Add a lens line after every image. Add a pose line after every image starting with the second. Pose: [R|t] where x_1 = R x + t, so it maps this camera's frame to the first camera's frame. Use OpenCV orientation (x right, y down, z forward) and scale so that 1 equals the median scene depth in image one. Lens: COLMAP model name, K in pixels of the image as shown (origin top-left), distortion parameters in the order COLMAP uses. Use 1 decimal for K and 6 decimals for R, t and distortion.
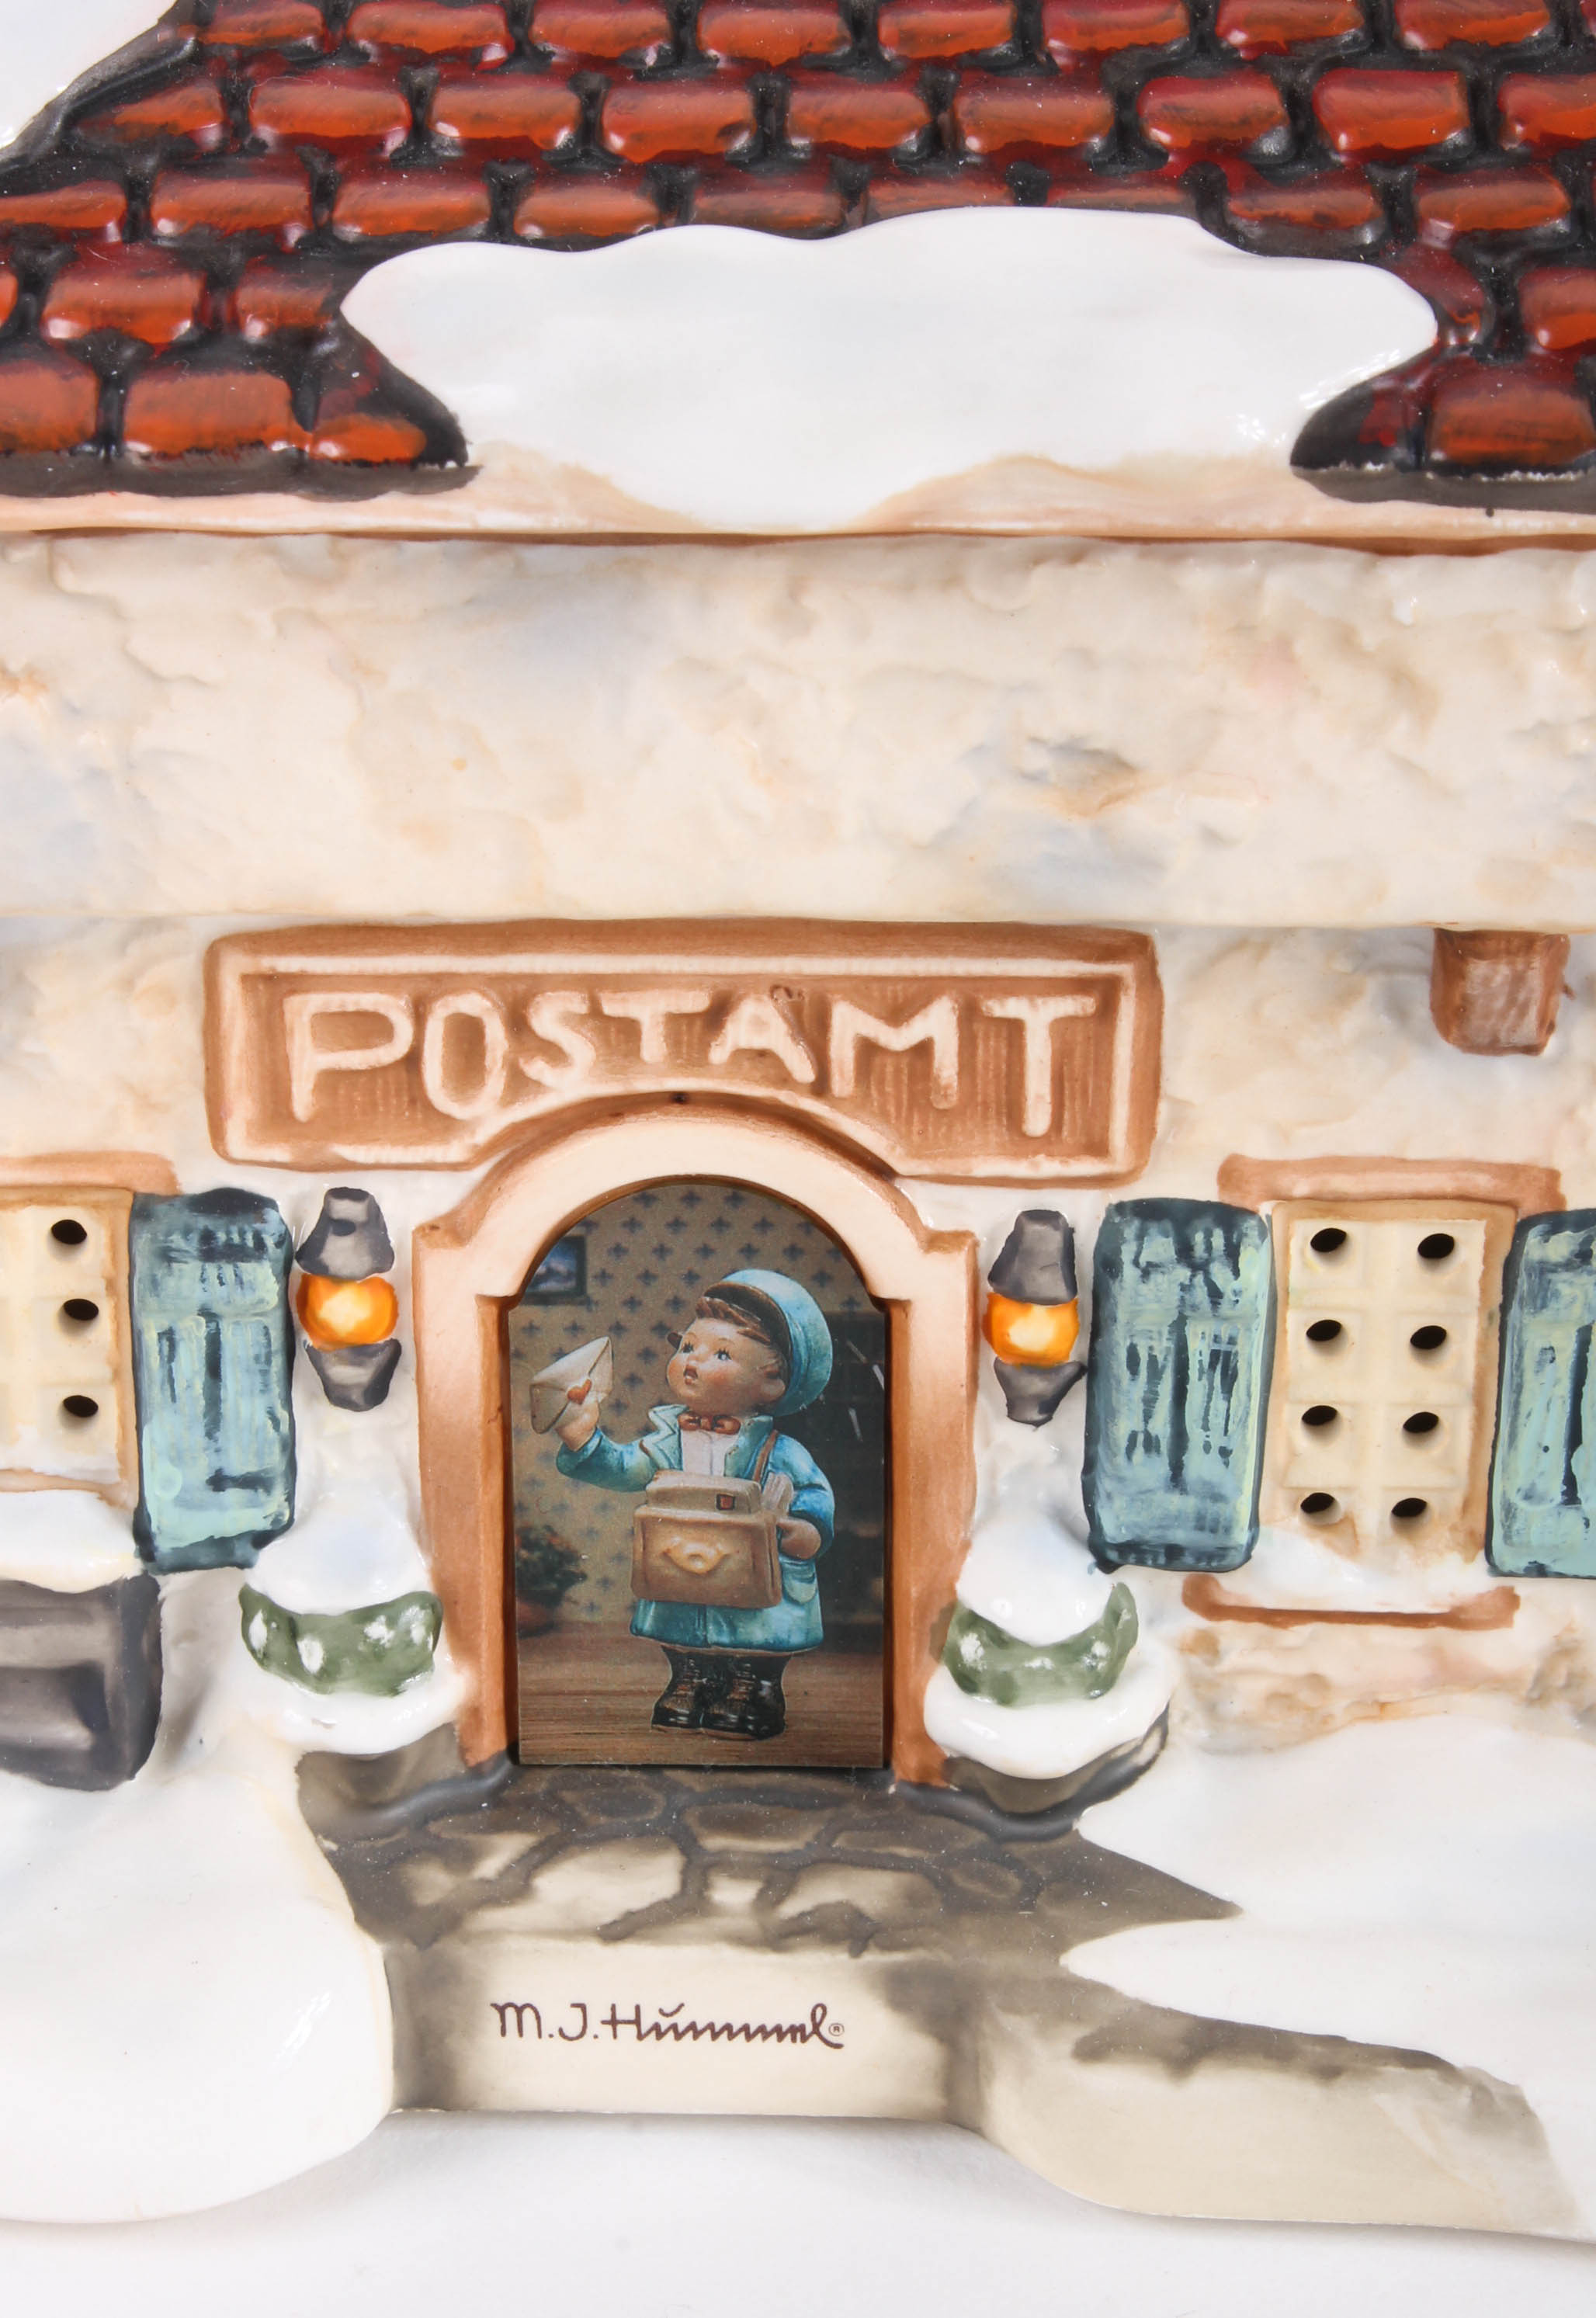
lens RADIAL K [[5887.0, 0, 798.0], [0, 5887.0, 1159.0], [0, 0, 1]] dist [-0.008721, 0.720018]
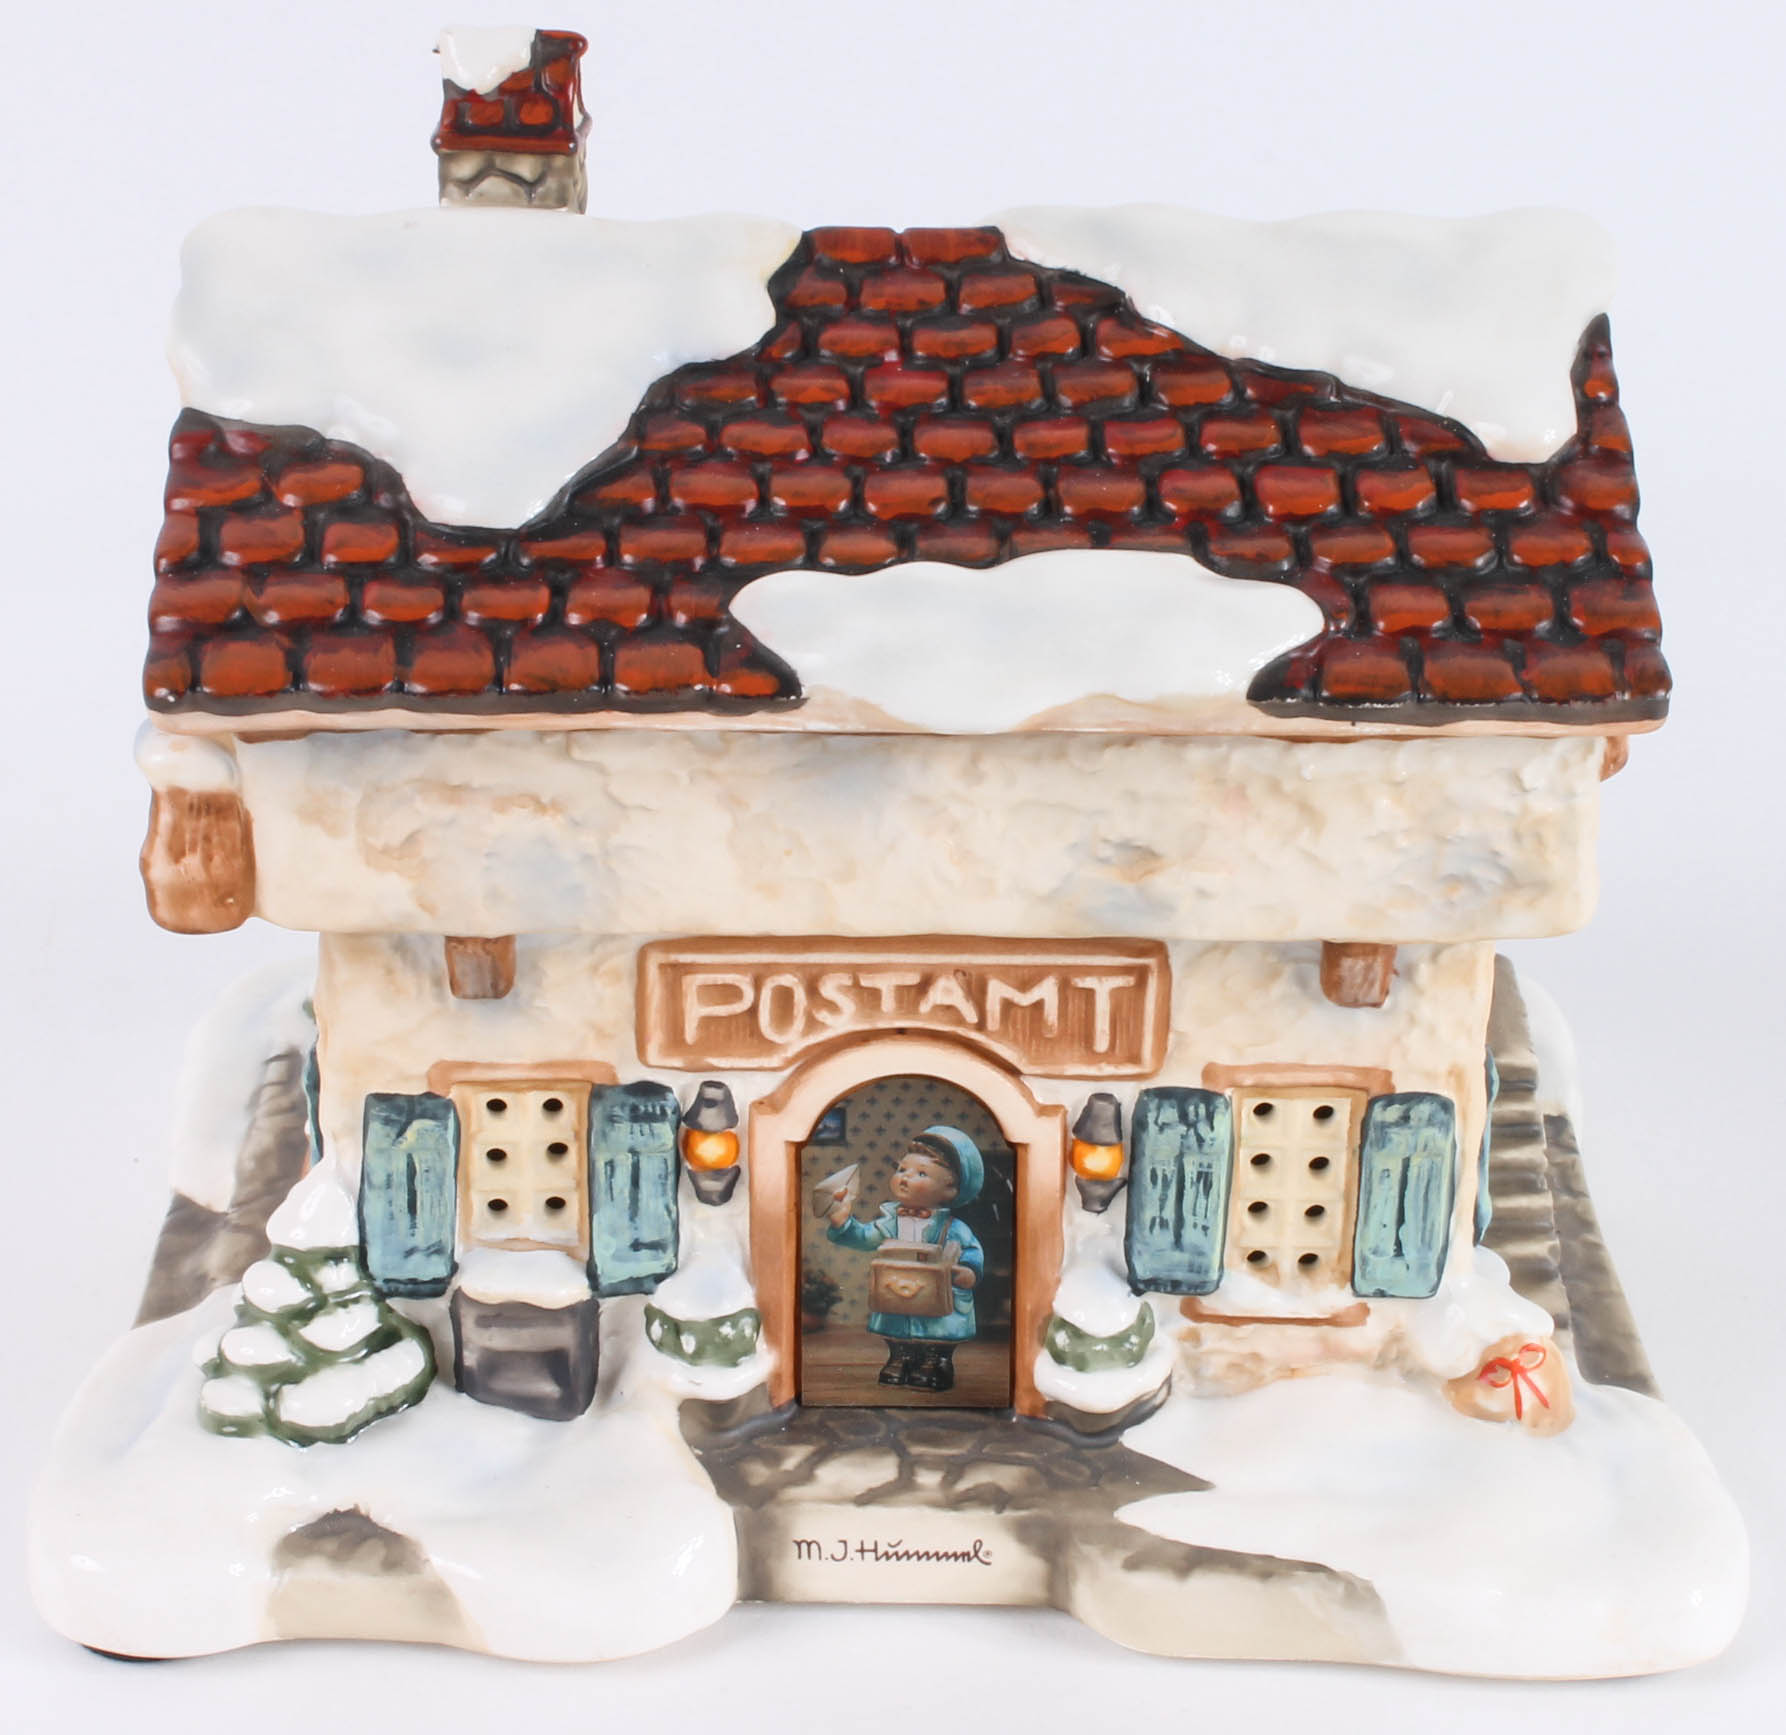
lens RADIAL K [[4753.9, 0, 889.3], [0, 4753.9, 733.0], [0, 0, 1]] dist [-0.109699, 0.442710]
pose [[0.999687, 0.000438, 0.025034, -0.059510], [0.000630, 0.999090, -0.042655, -0.039030], [-0.025030, 0.042658, 0.998776, -0.441292]]
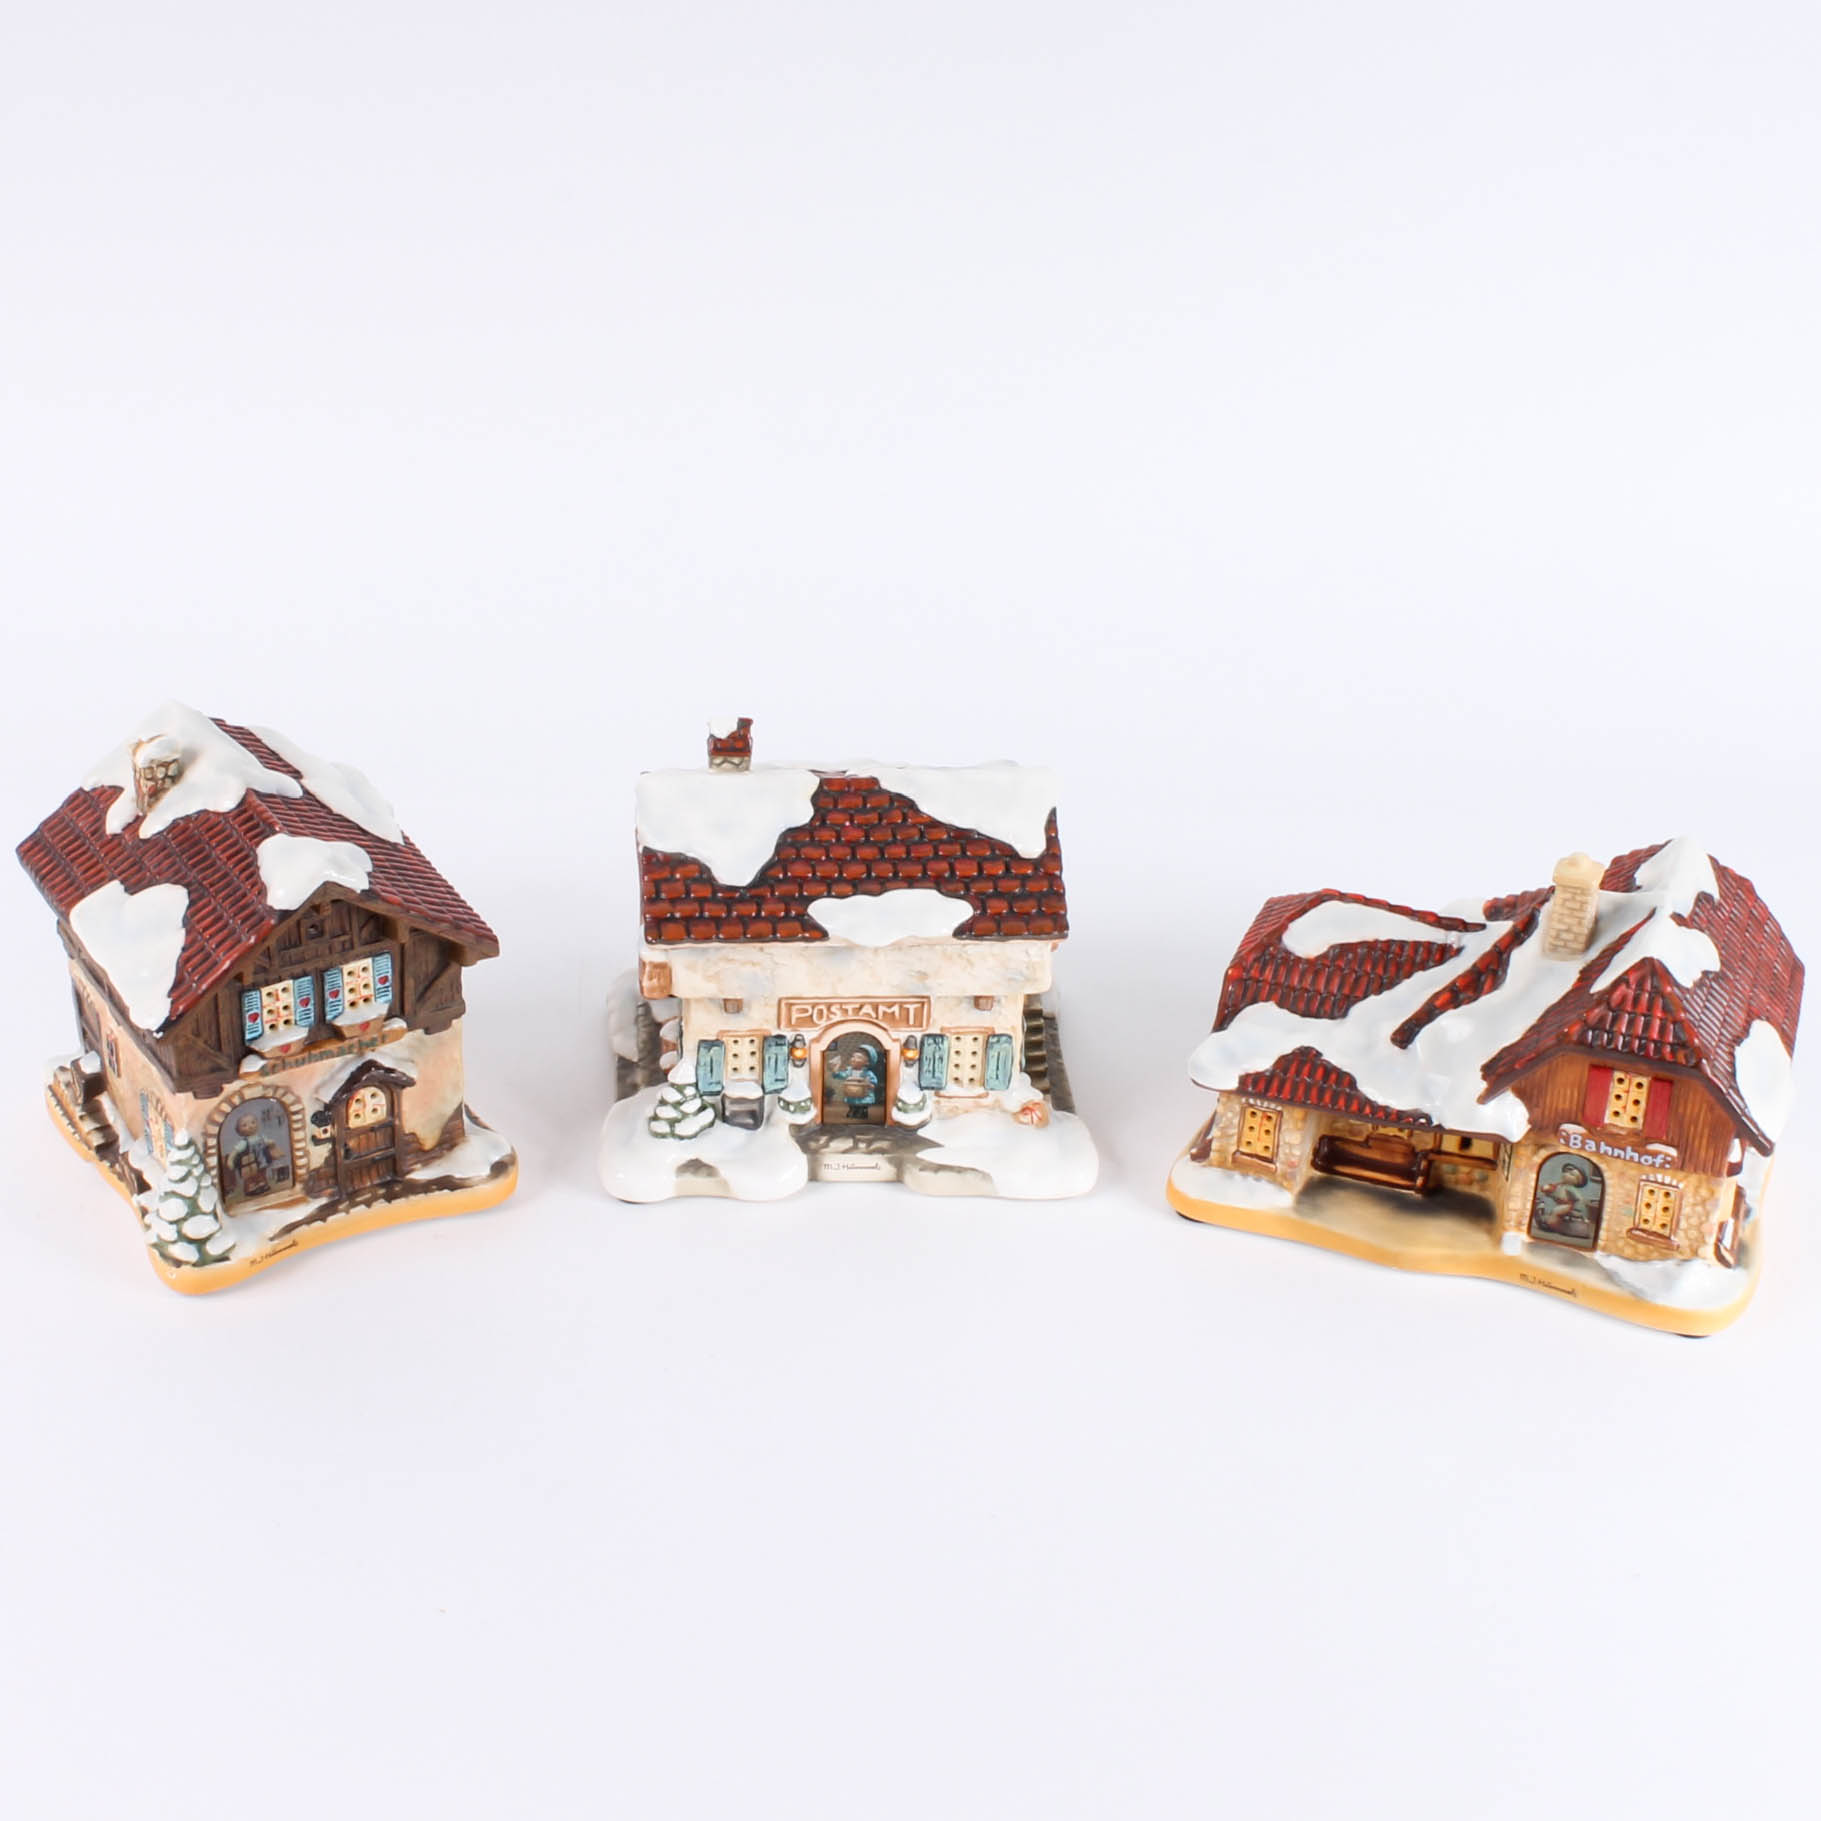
lens RADIAL K [[4066.2, 0, 910.5], [0, 4066.2, 910.5], [0, 0, 1]] dist [-0.030571, -0.219408]
pose [[0.995991, -0.021666, 0.086788, -0.328159], [0.013130, 0.995125, 0.097744, -0.540047], [-0.088482, -0.096213, 0.991420, -3.227668]]
